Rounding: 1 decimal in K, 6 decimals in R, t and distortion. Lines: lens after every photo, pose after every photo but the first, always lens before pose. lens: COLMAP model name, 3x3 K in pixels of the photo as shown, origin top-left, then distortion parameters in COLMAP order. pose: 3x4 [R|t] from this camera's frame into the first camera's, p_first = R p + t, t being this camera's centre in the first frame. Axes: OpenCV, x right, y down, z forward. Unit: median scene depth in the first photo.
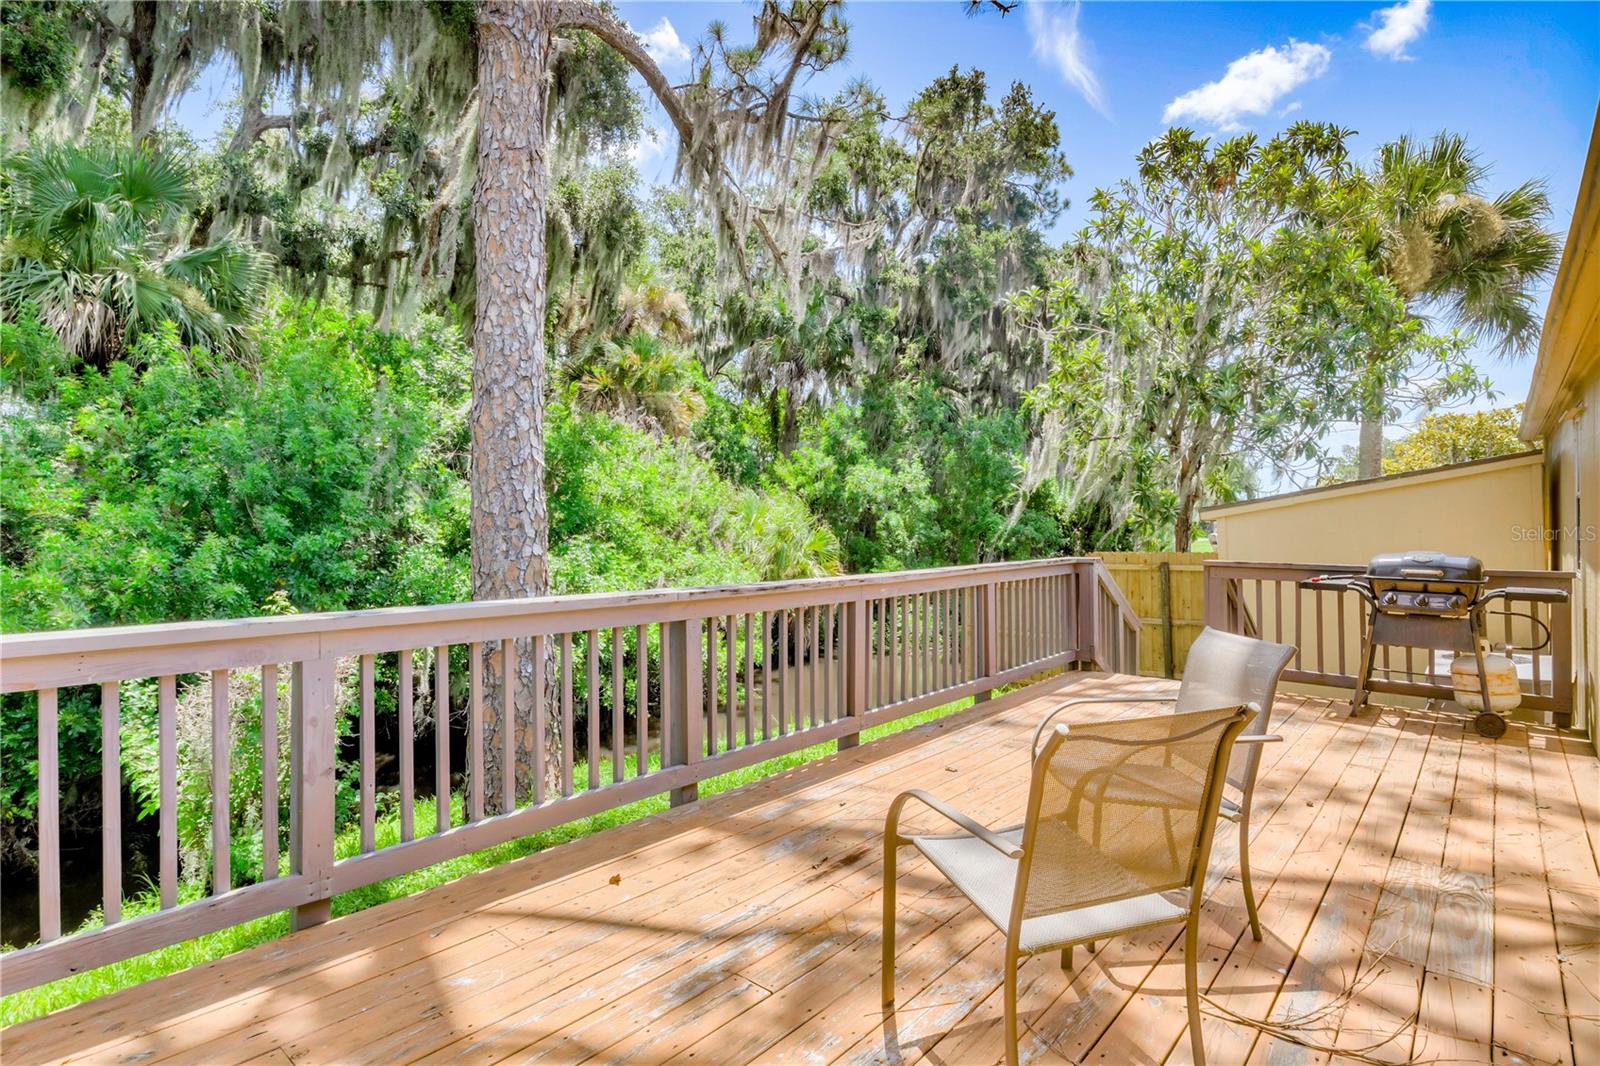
lens RADIAL K [[809.6, 0, 801.1], [0, 809.6, 525.7], [0, 0, 1]] dist [-0.010915, -0.000535]
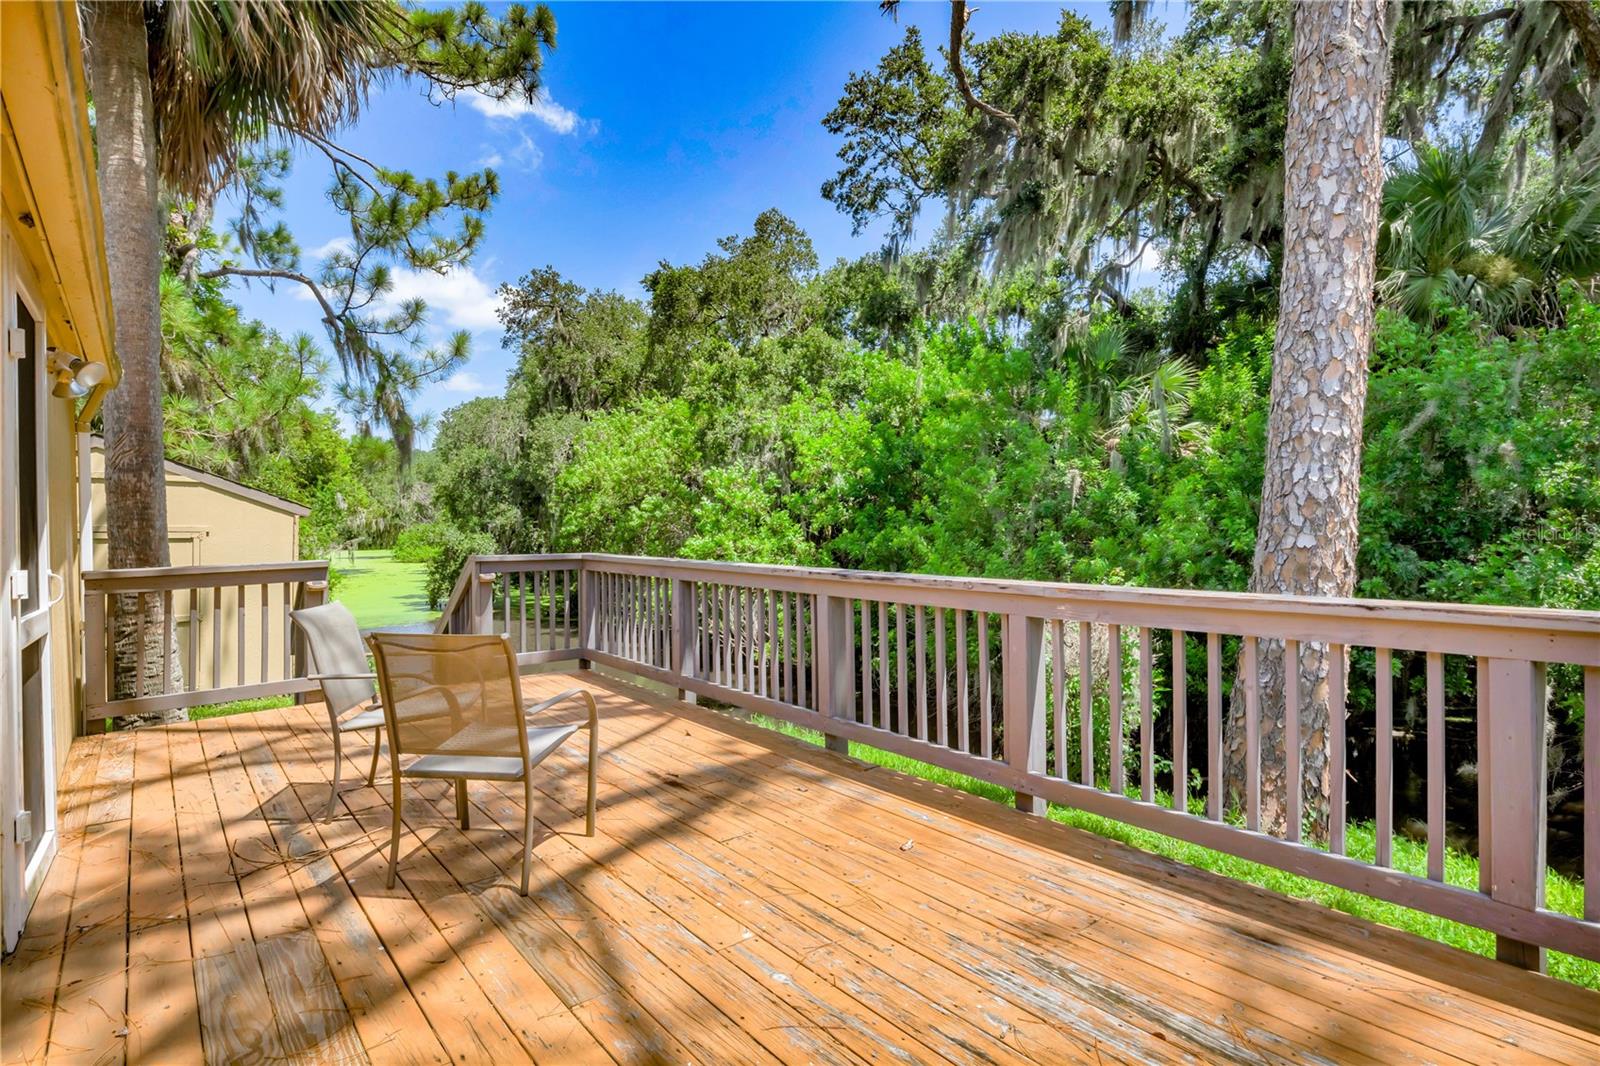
lens RADIAL K [[809.6, 0, 801.1], [0, 809.6, 525.7], [0, 0, 1]] dist [-0.010915, -0.000535]
pose [[-0.173118, 0.007516, -0.984872, 1.076572], [0.012589, 0.999906, 0.005418, 0.006162], [0.984821, -0.011460, -0.173197, 1.207809]]
